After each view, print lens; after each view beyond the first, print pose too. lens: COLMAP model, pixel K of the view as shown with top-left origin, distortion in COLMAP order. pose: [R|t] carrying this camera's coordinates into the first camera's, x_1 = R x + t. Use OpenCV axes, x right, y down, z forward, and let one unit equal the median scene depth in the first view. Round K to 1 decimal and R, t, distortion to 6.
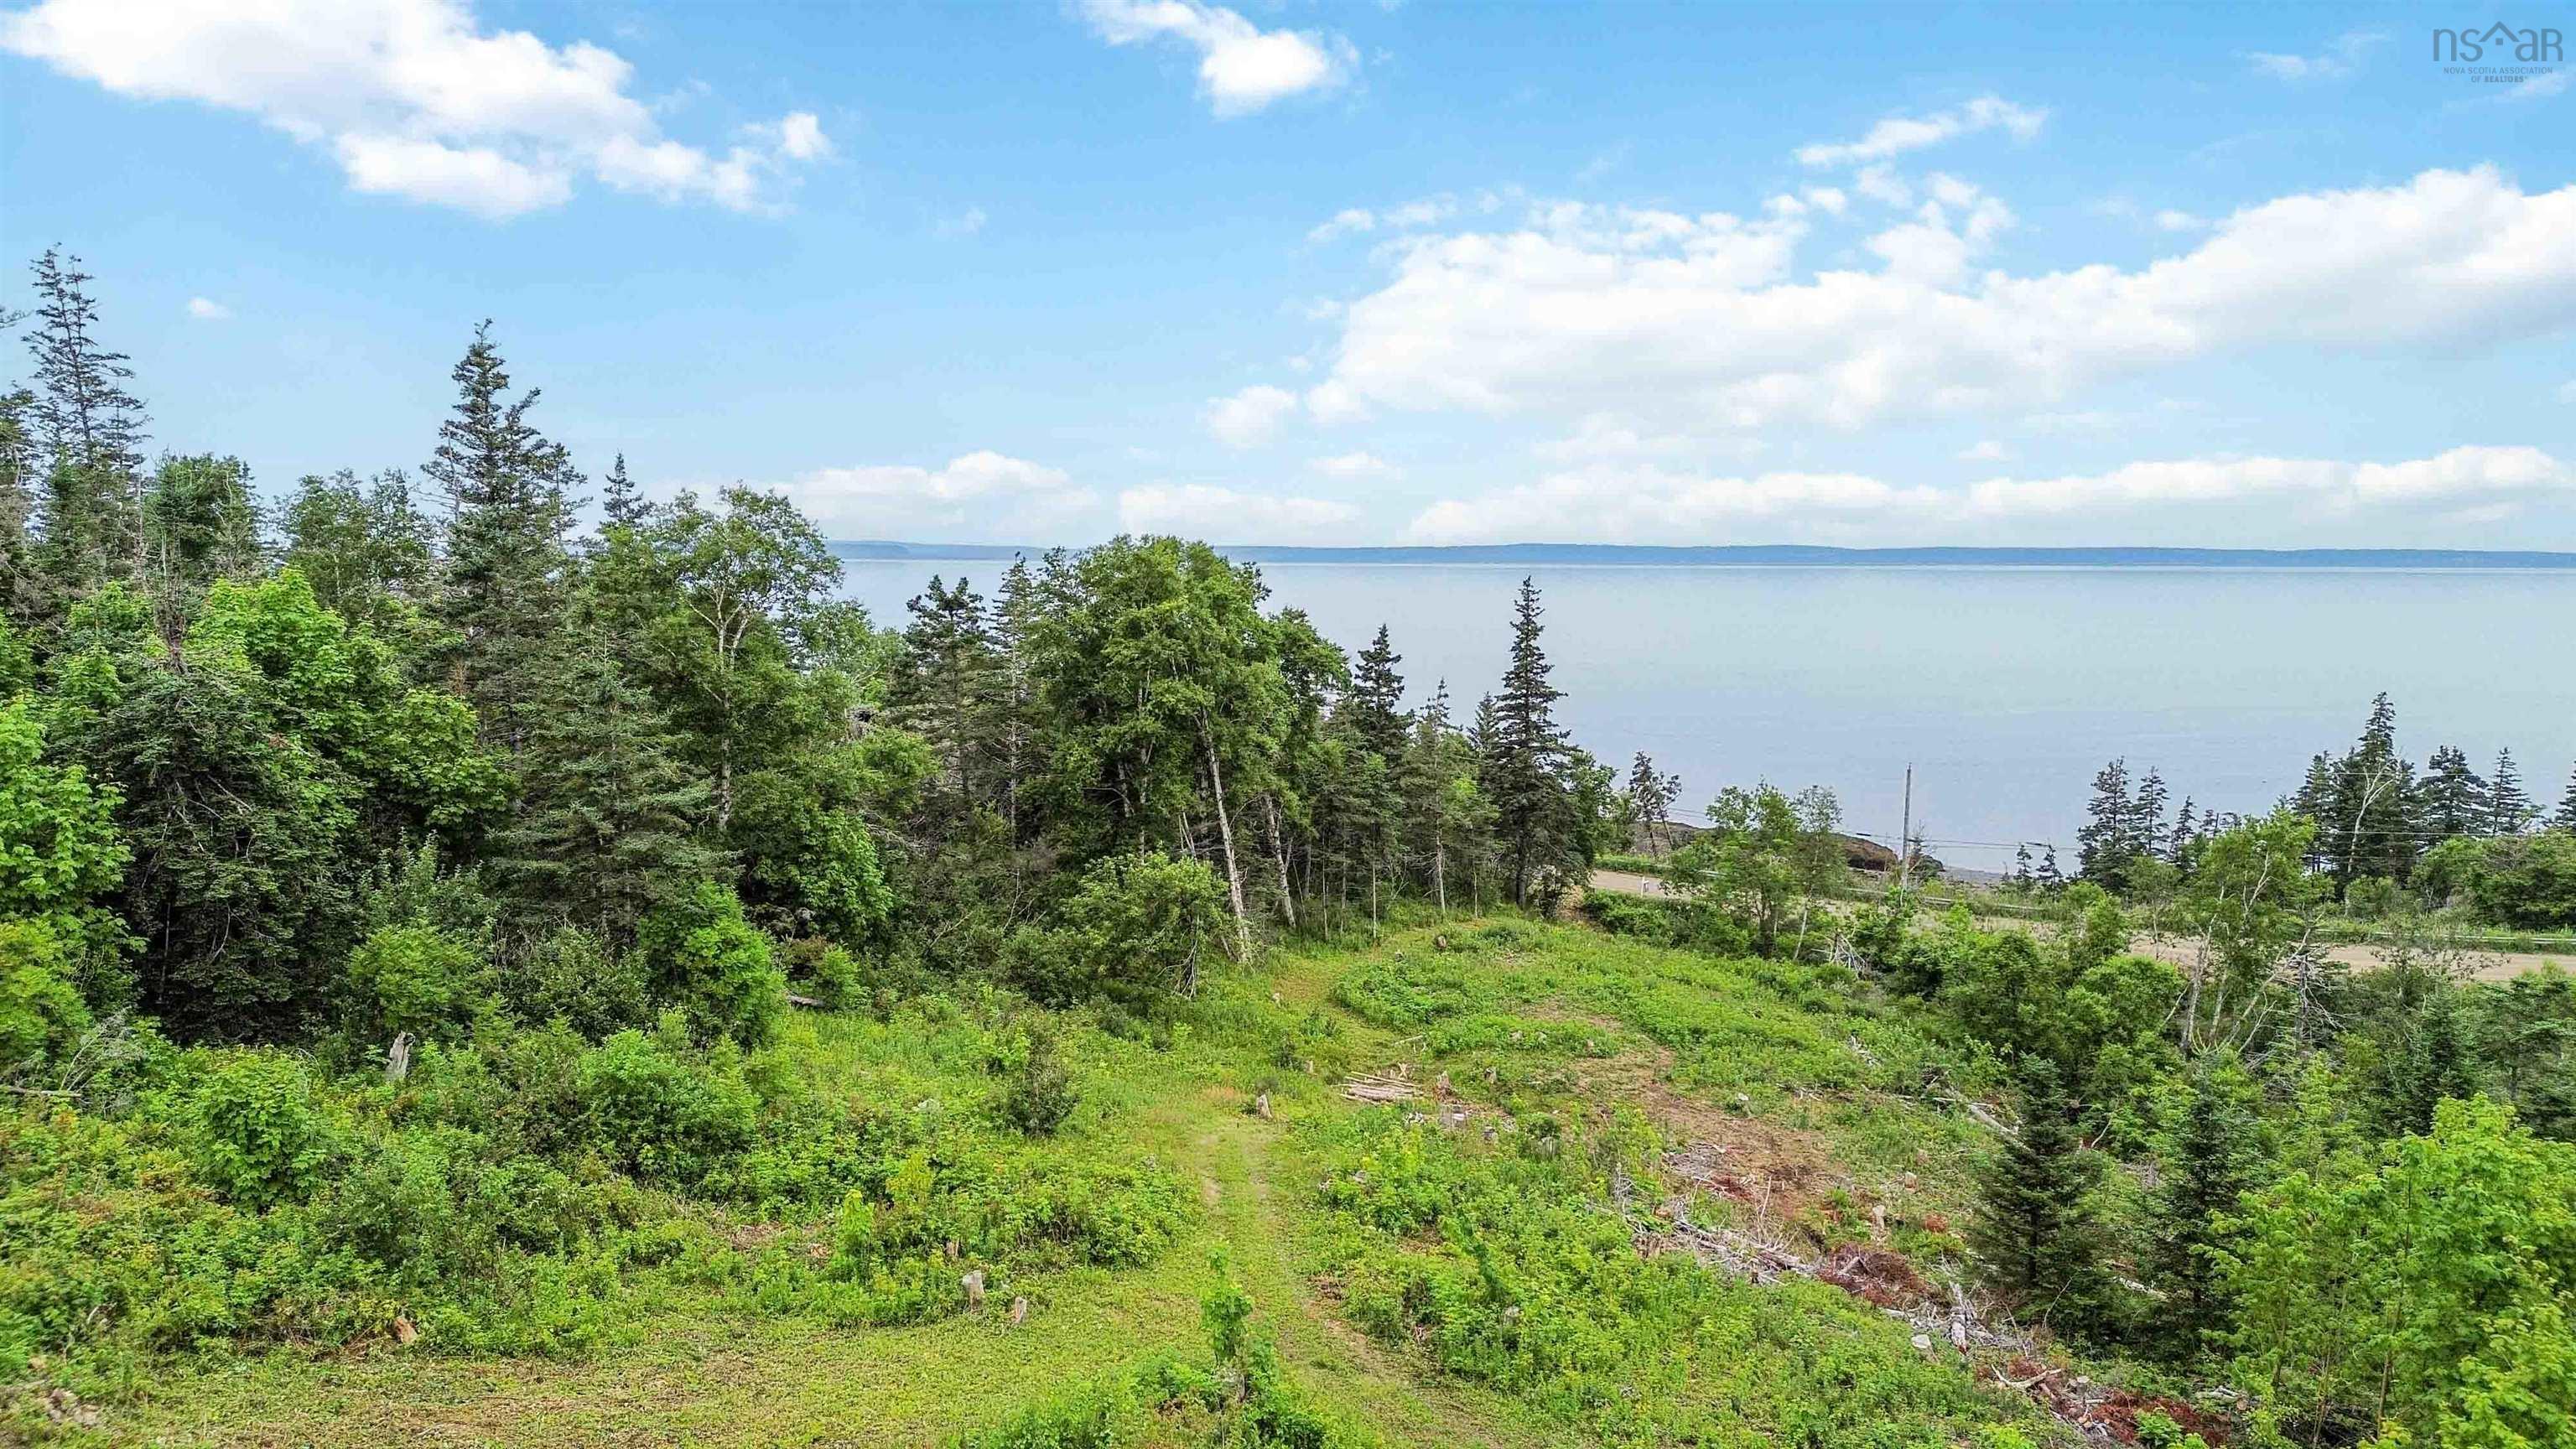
lens RADIAL K [[1809.0, 0, 1284.4], [0, 1809.0, 717.3], [0, 0, 1]] dist [0.092814, -0.109472]
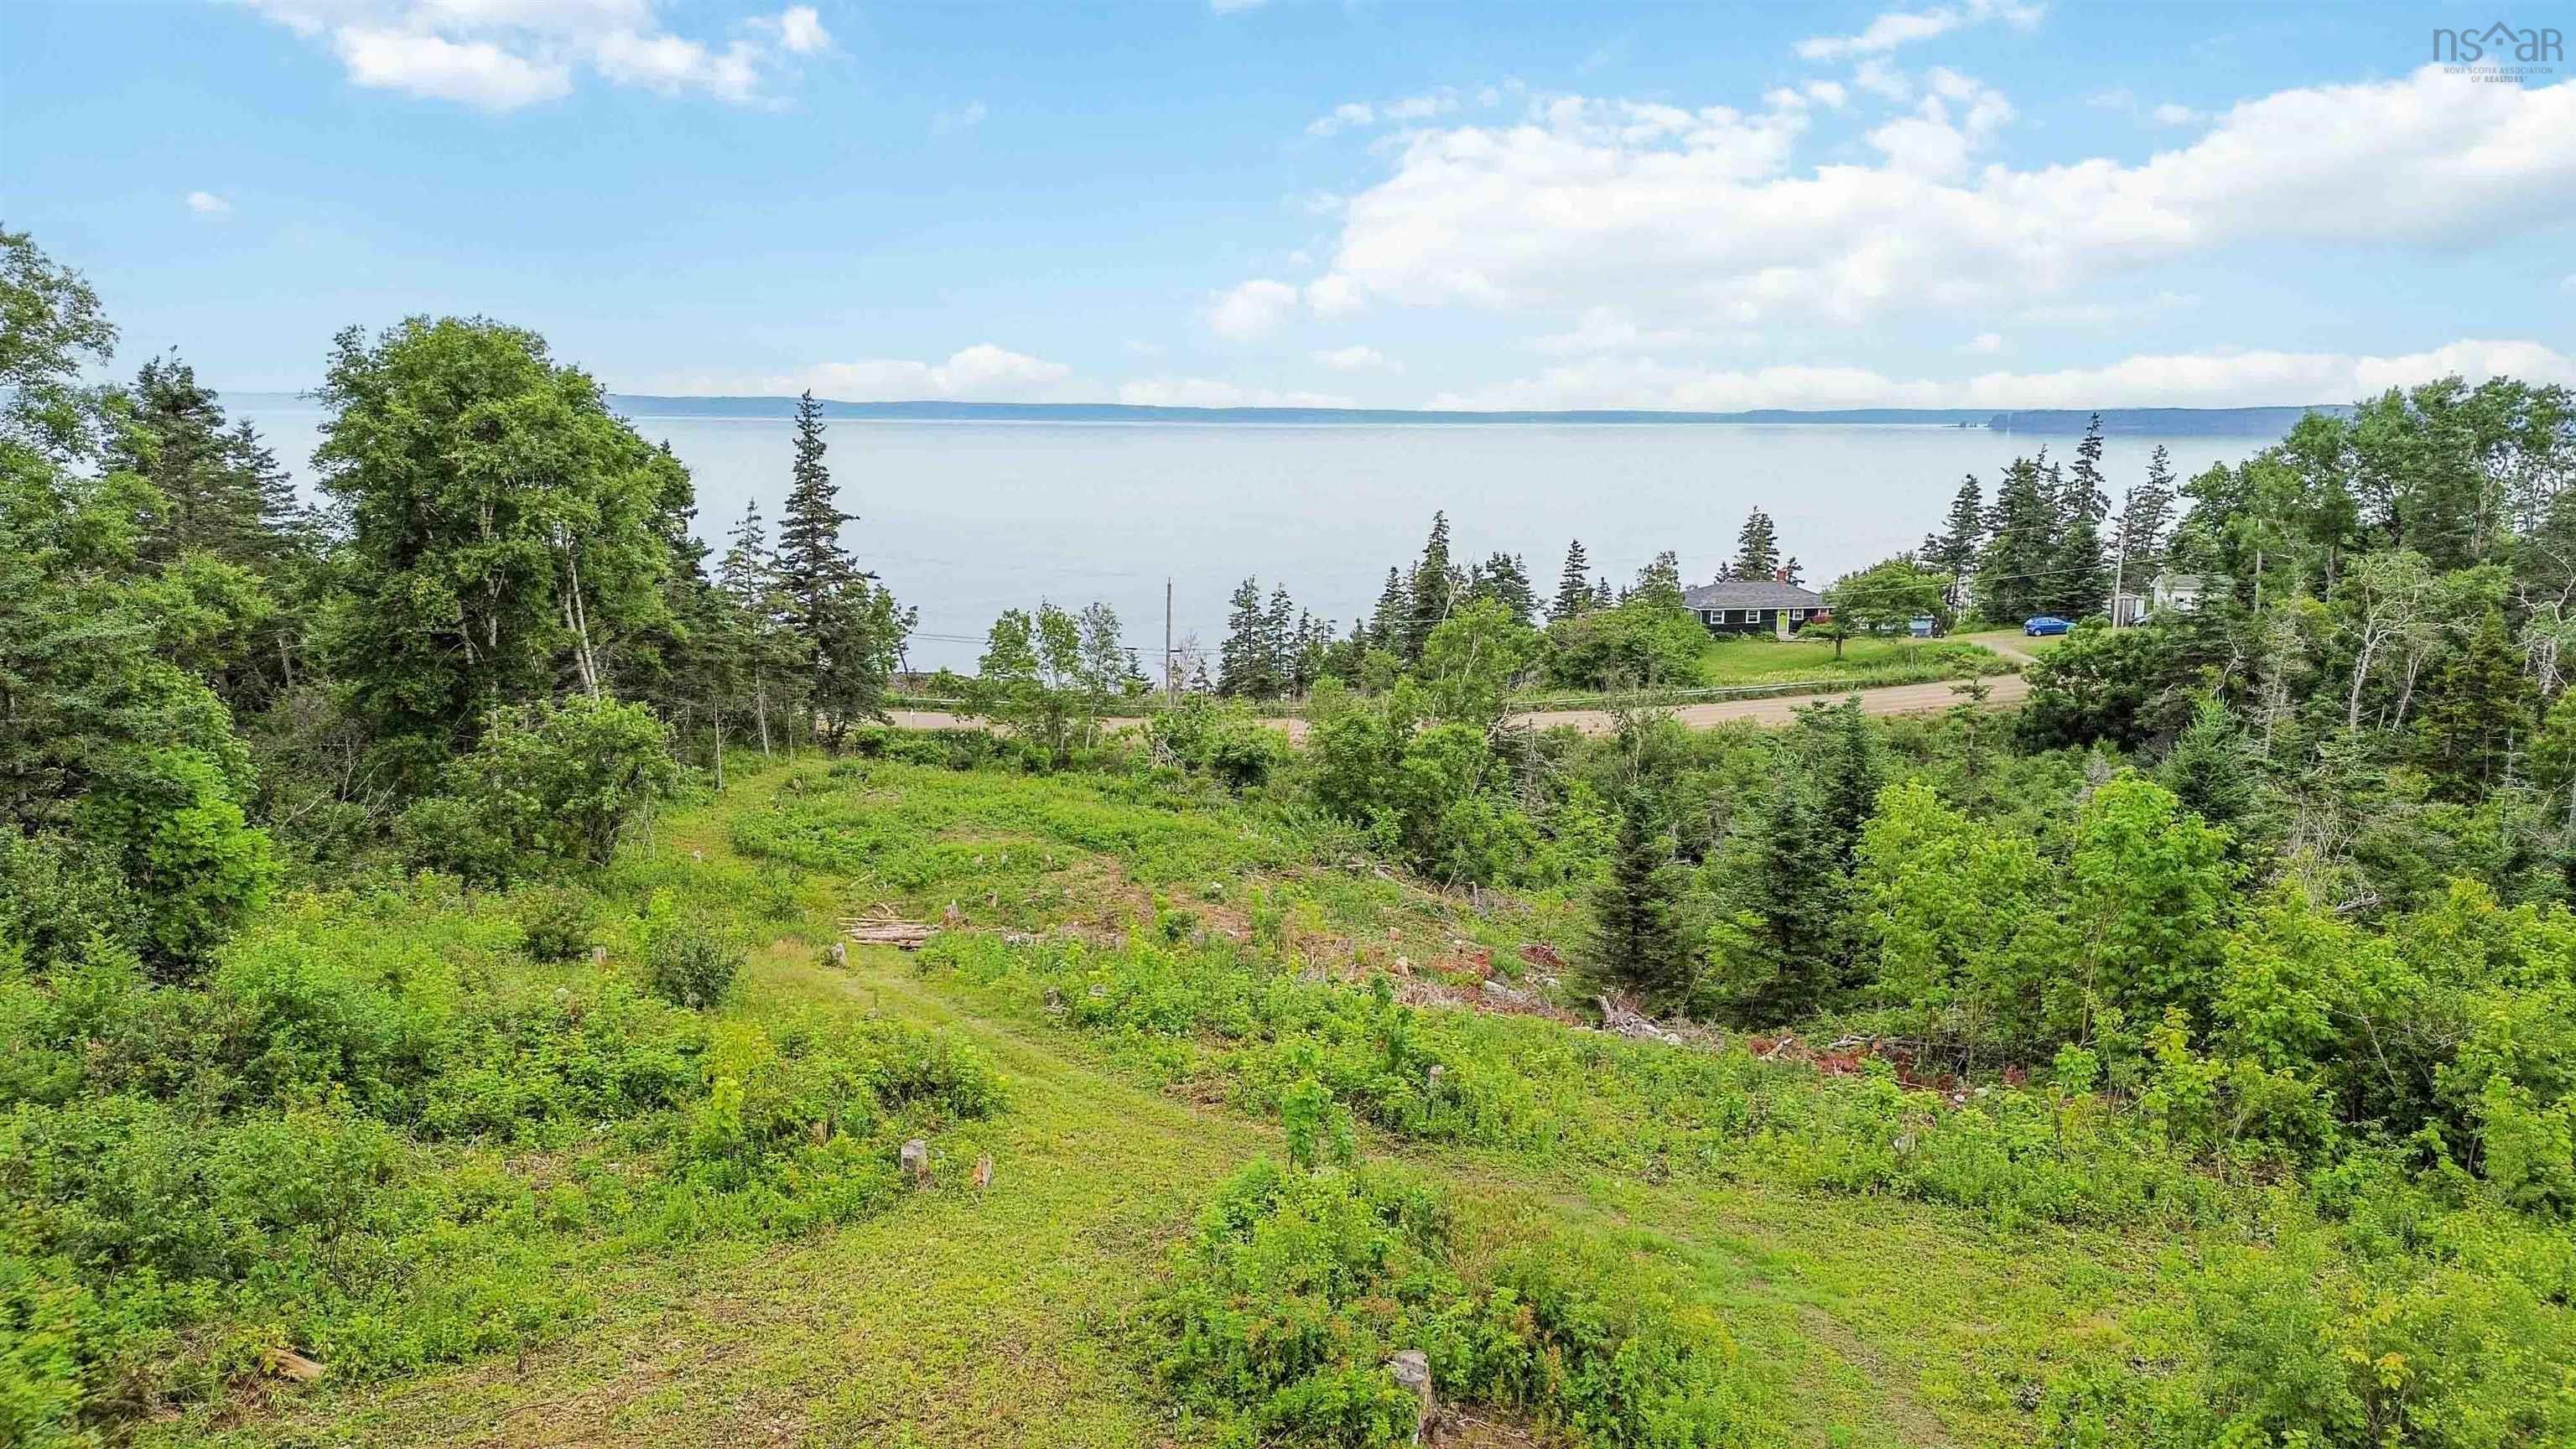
lens RADIAL K [[1809.0, 0, 1284.4], [0, 1809.0, 717.3], [0, 0, 1]] dist [0.092814, -0.109472]
pose [[0.858230, -0.083047, 0.506502, -0.139827], [0.043085, 0.994997, 0.090136, 0.014714], [-0.511454, -0.055535, 0.857514, 0.070651]]
